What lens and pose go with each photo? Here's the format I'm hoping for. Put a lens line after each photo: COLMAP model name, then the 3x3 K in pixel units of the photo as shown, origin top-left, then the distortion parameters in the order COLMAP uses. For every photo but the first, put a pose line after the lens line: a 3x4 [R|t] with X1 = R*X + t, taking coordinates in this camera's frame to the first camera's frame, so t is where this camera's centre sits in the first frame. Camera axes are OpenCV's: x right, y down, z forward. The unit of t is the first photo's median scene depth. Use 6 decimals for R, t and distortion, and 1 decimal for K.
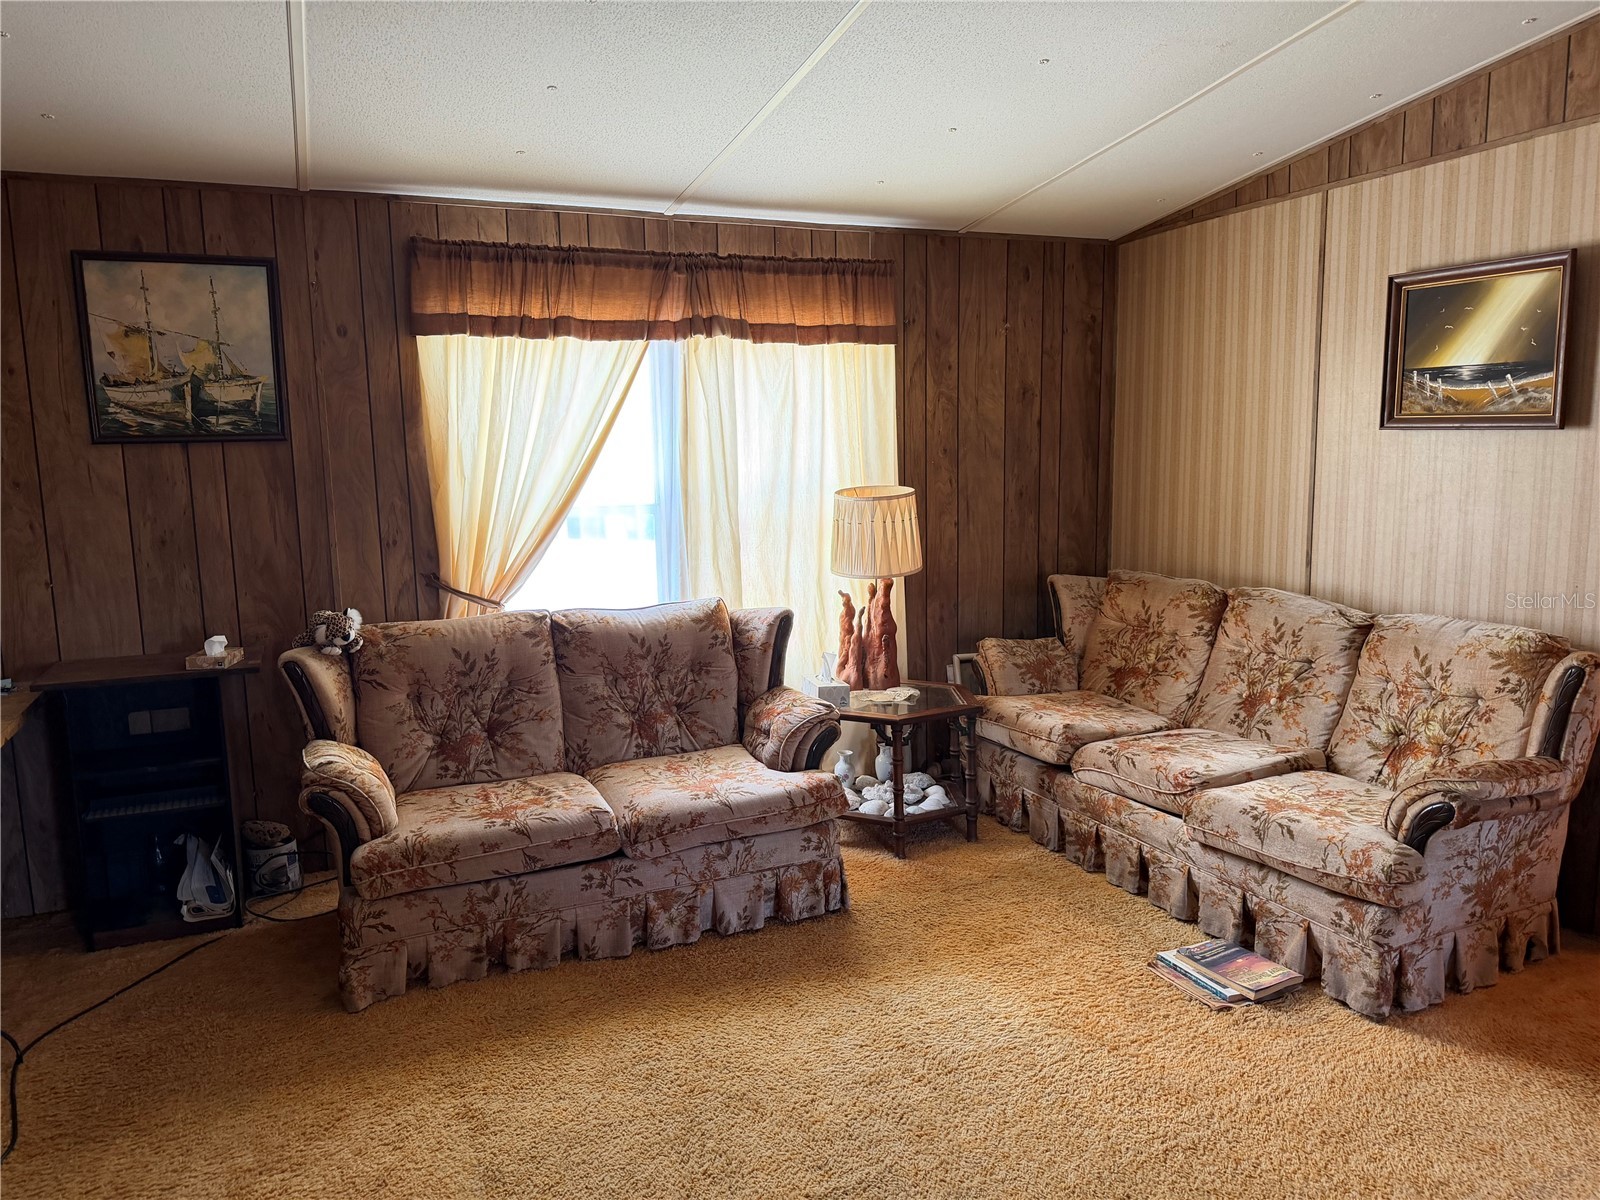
lens RADIAL K [[1145.4, 0, 814.4], [0, 1145.4, 615.1], [0, 0, 1]] dist [0.032339, -0.055121]
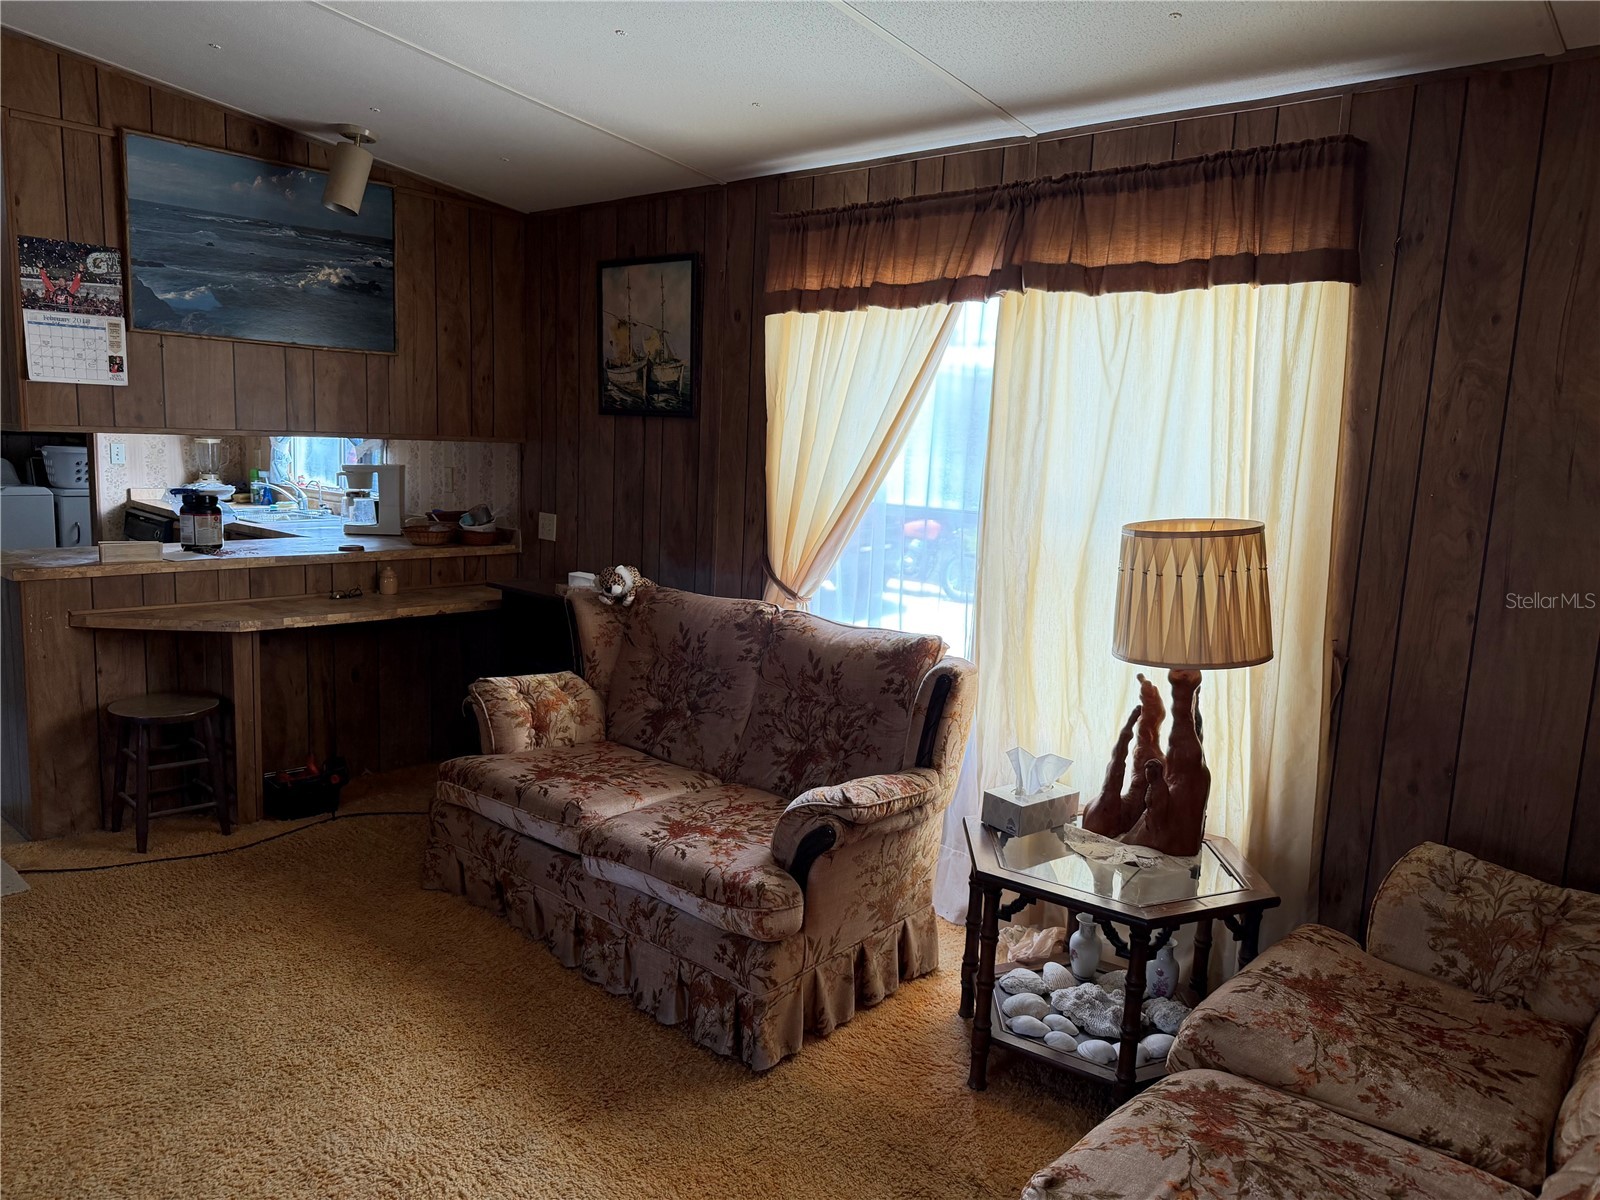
lens RADIAL K [[1145.4, 0, 786.7], [0, 1145.4, 604.5], [0, 0, 1]] dist [0.032339, -0.055121]
pose [[0.397780, 0.161146, -0.903218, 0.569935], [-0.198592, 0.976239, 0.086713, -0.083606], [0.895730, 0.144879, 0.420331, 0.605285]]
